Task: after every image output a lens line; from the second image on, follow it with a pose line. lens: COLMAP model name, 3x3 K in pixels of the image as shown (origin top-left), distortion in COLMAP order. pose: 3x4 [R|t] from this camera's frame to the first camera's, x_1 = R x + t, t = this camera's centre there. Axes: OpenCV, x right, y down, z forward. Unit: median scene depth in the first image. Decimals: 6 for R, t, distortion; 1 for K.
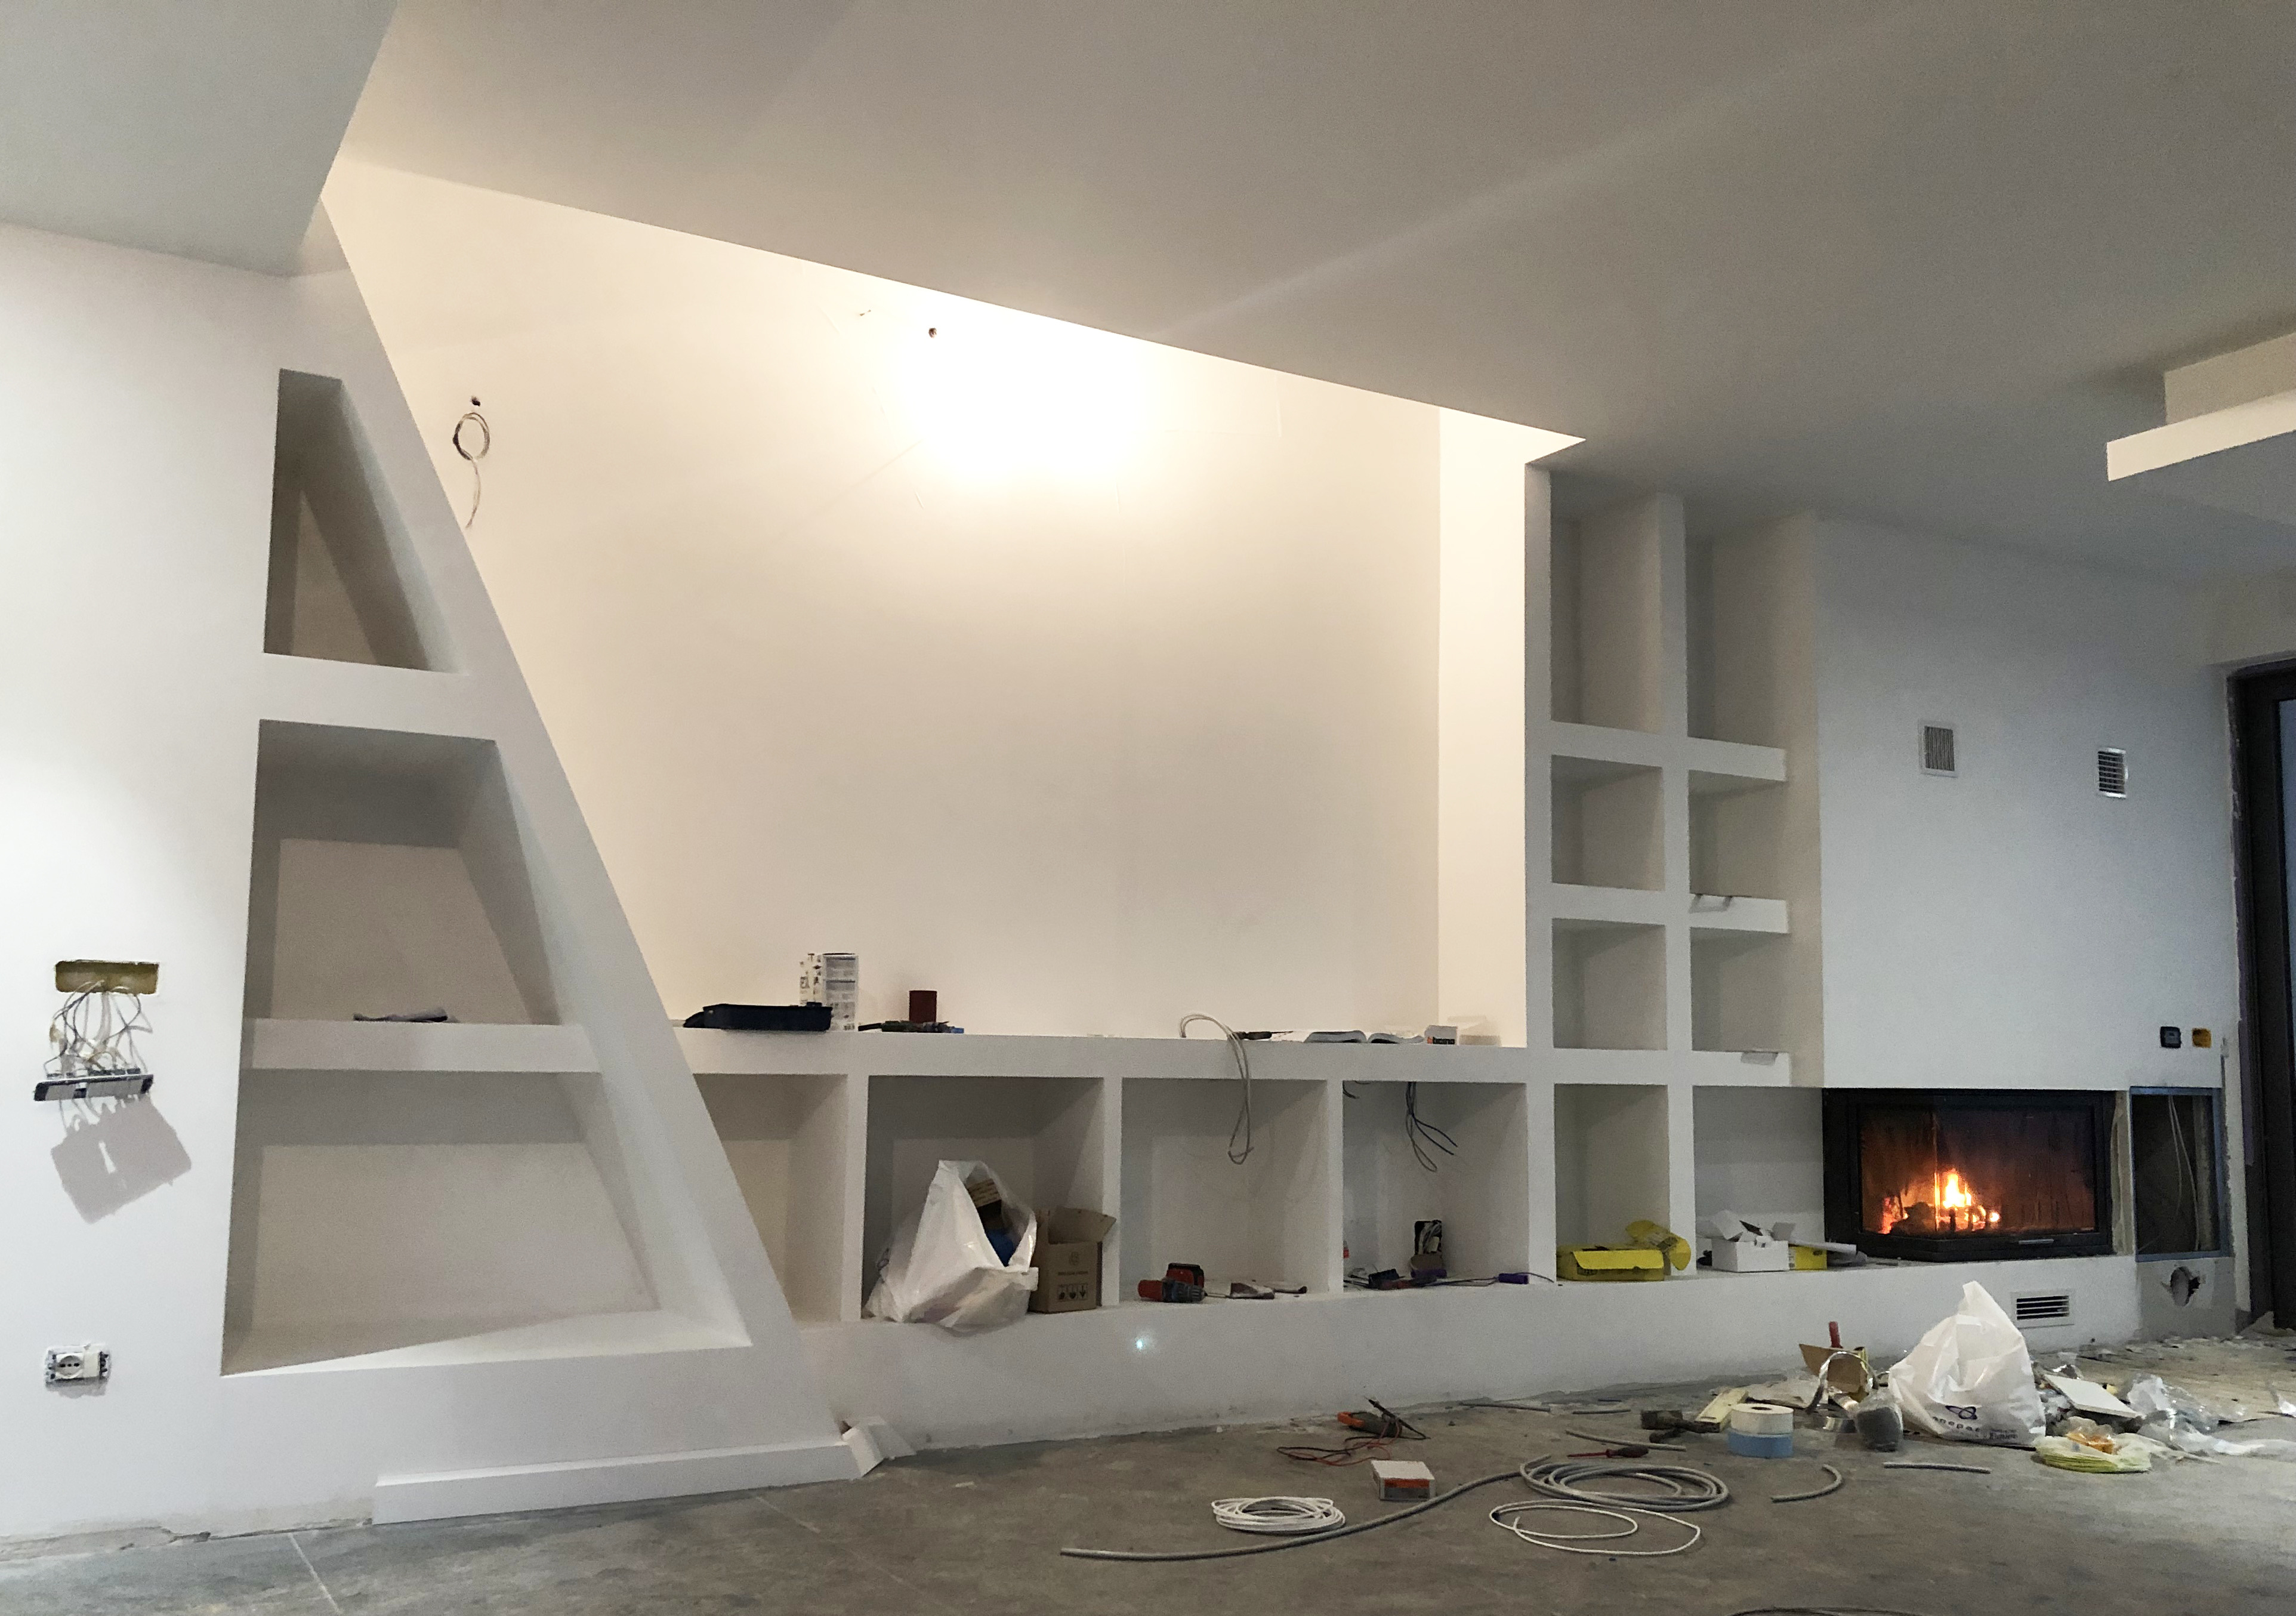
lens RADIAL K [[1947.9, 0, 1148.6], [0, 1947.9, 802.1], [0, 0, 1]] dist [0.000110, -0.000442]
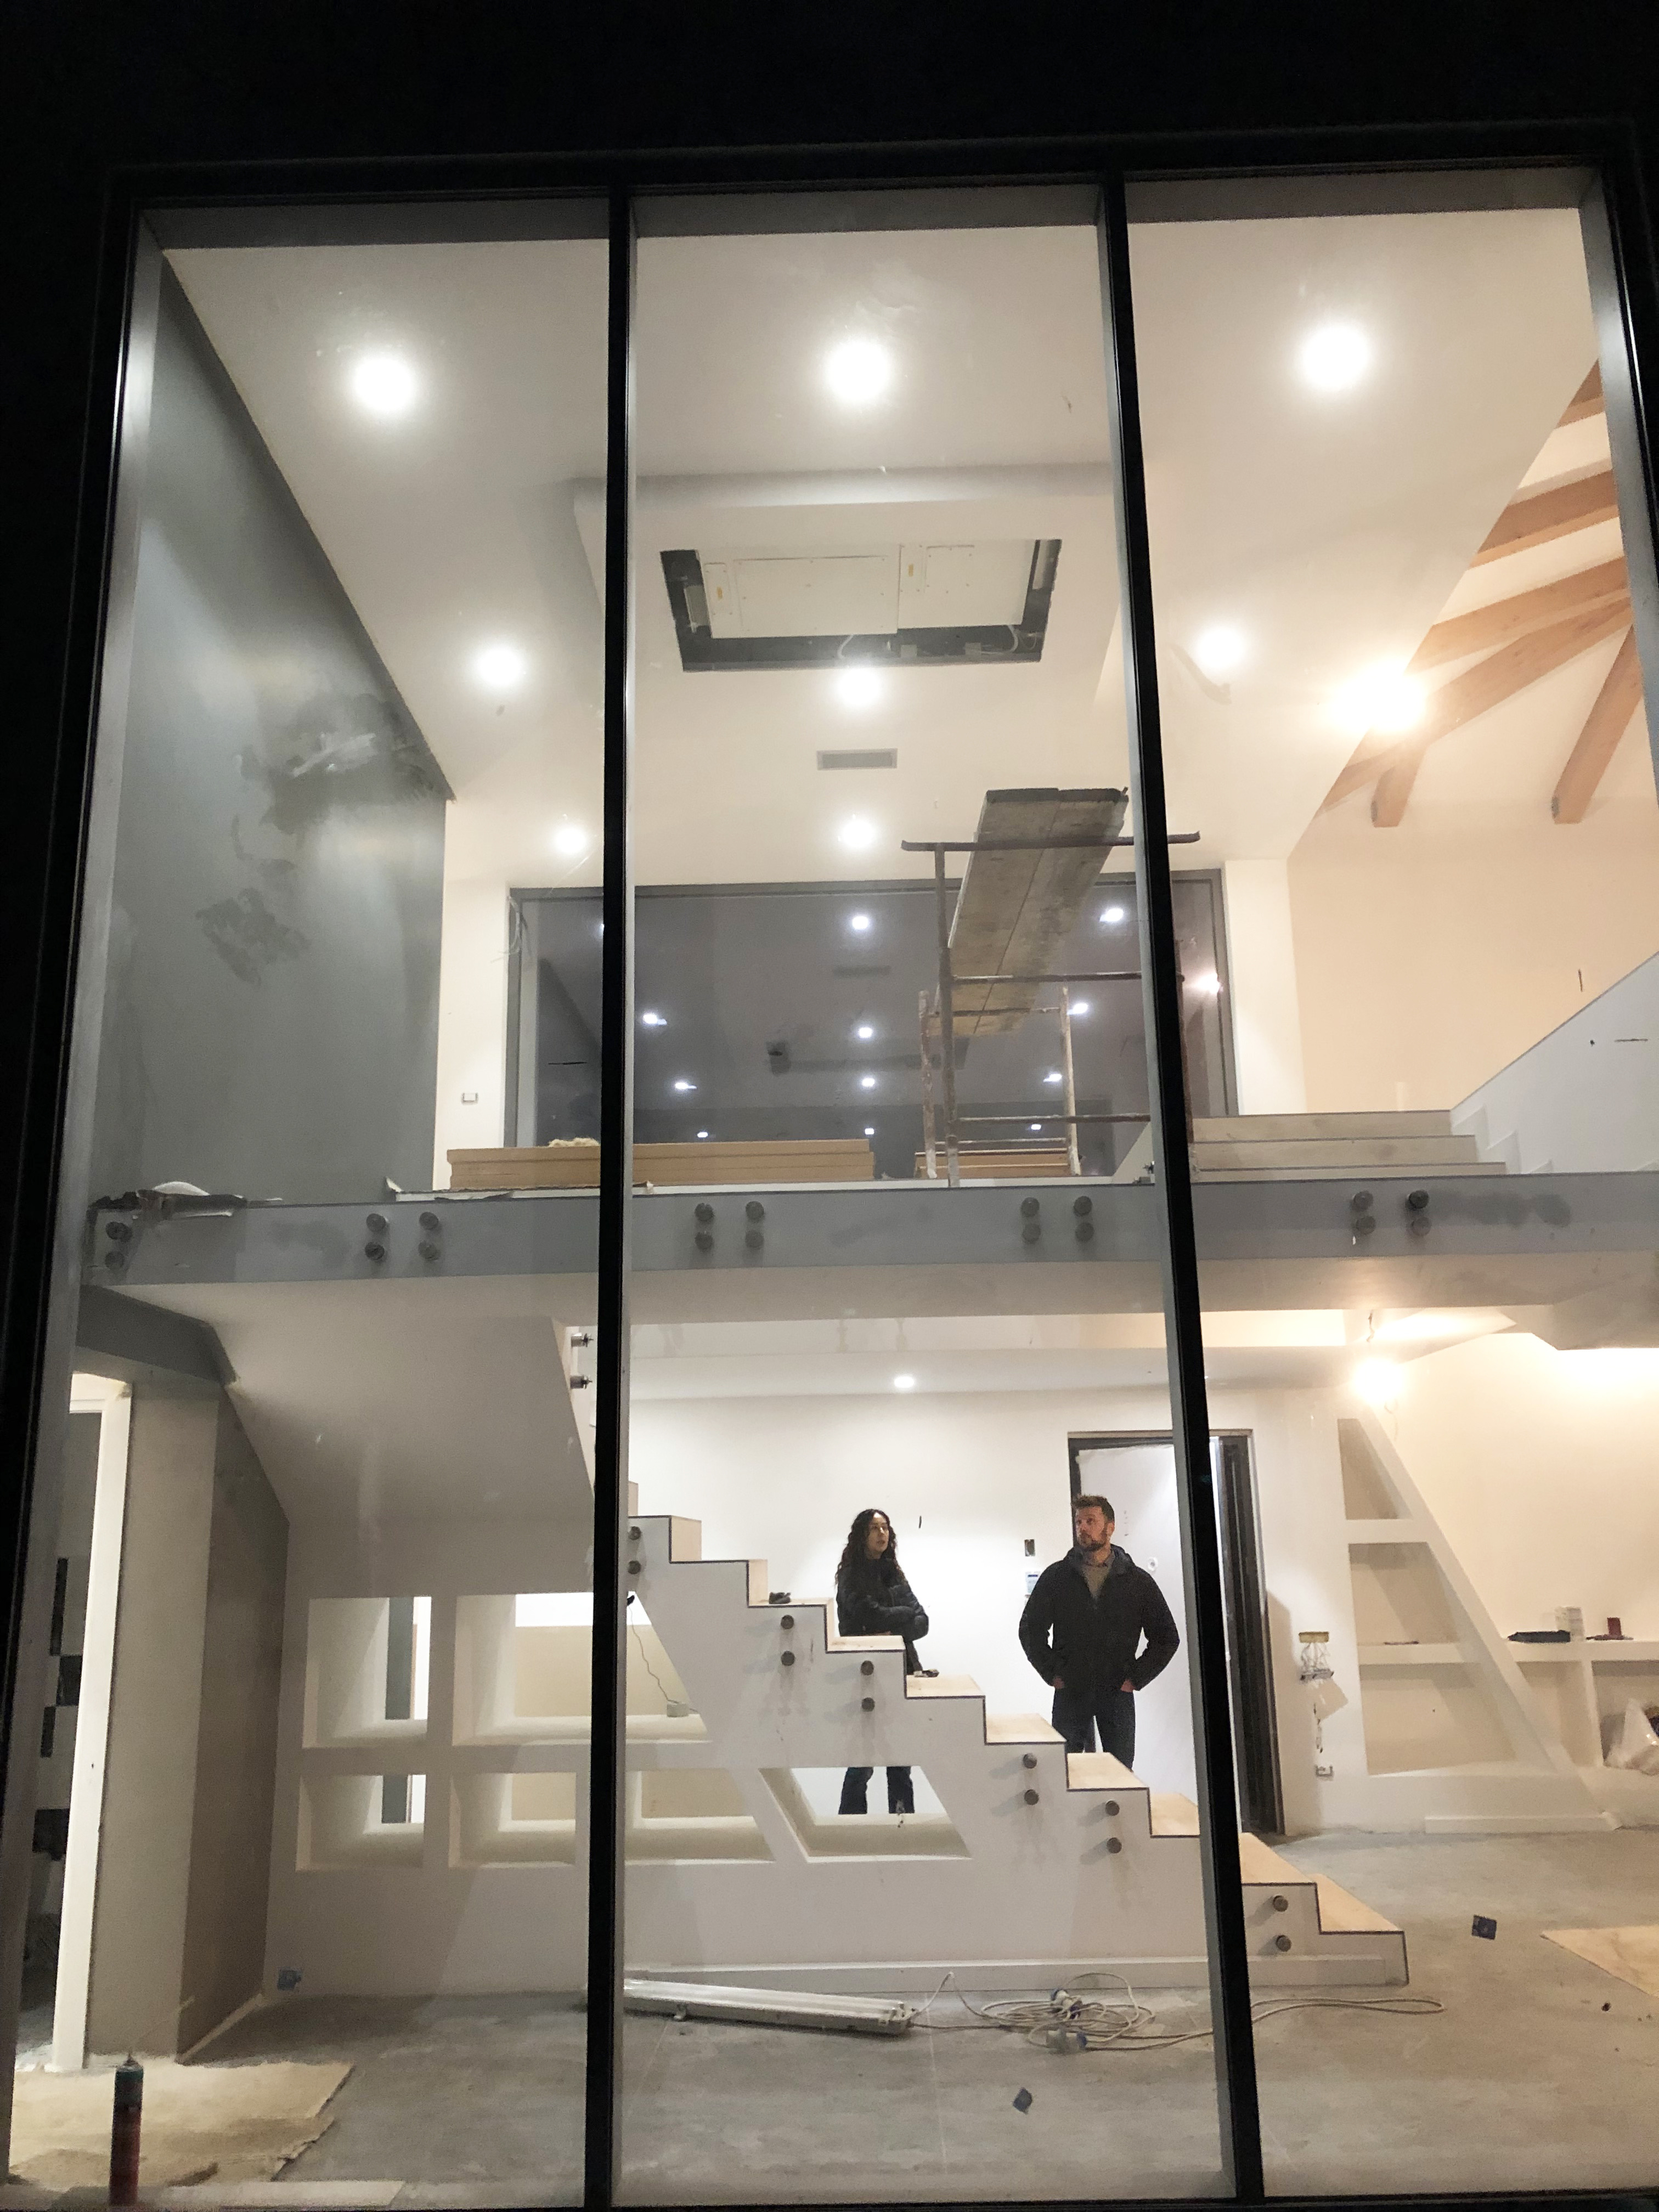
lens RADIAL K [[1829.3, 0, 832.2], [0, 1829.3, 1103.3], [0, 0, 1]] dist [-0.042412, -0.003652]
pose [[0.851725, -0.165246, -0.497250, 0.309834], [0.095343, 0.982004, -0.163029, -0.287637], [0.515241, 0.091447, 0.852153, -1.594837]]
